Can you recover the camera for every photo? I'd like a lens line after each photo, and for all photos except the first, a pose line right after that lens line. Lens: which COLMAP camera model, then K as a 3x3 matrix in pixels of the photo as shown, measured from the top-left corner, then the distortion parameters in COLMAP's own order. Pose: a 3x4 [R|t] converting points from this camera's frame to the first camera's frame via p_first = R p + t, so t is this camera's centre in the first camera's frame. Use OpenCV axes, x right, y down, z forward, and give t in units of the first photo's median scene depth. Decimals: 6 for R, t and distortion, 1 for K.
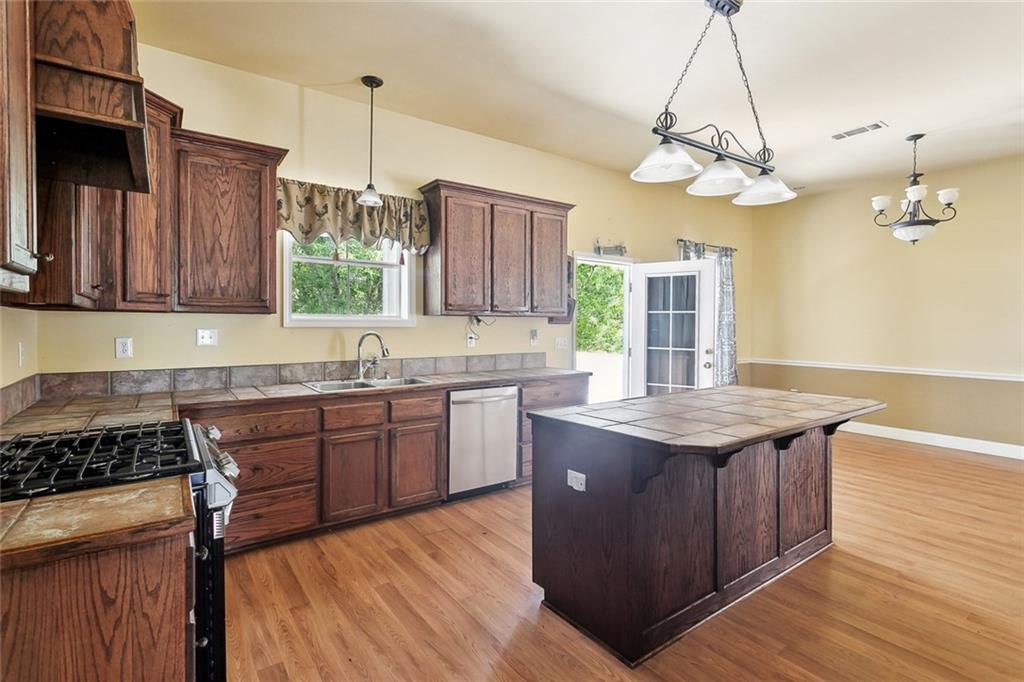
lens RADIAL K [[486.6, 0, 514.0], [0, 486.6, 338.0], [0, 0, 1]] dist [0.013508, 0.000460]
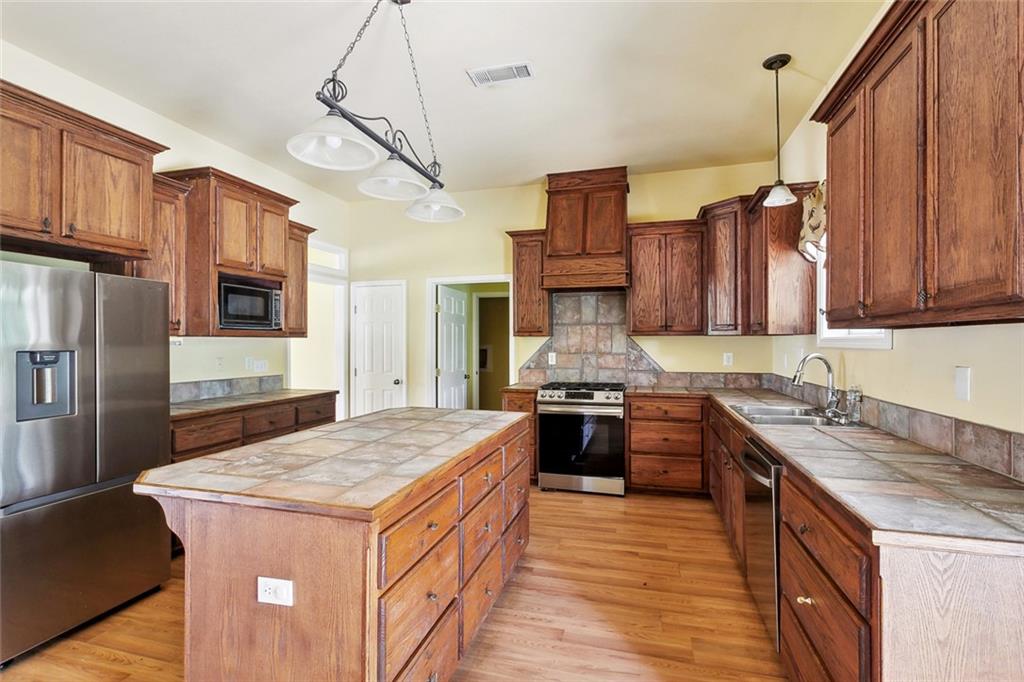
lens RADIAL K [[486.6, 0, 514.0], [0, 486.6, 338.0], [0, 0, 1]] dist [0.013508, 0.000460]
pose [[-0.775154, -0.002111, -0.631768, 0.804113], [-0.013608, 0.999818, 0.013356, -0.063006], [0.631625, 0.018950, -0.775042, 1.791091]]
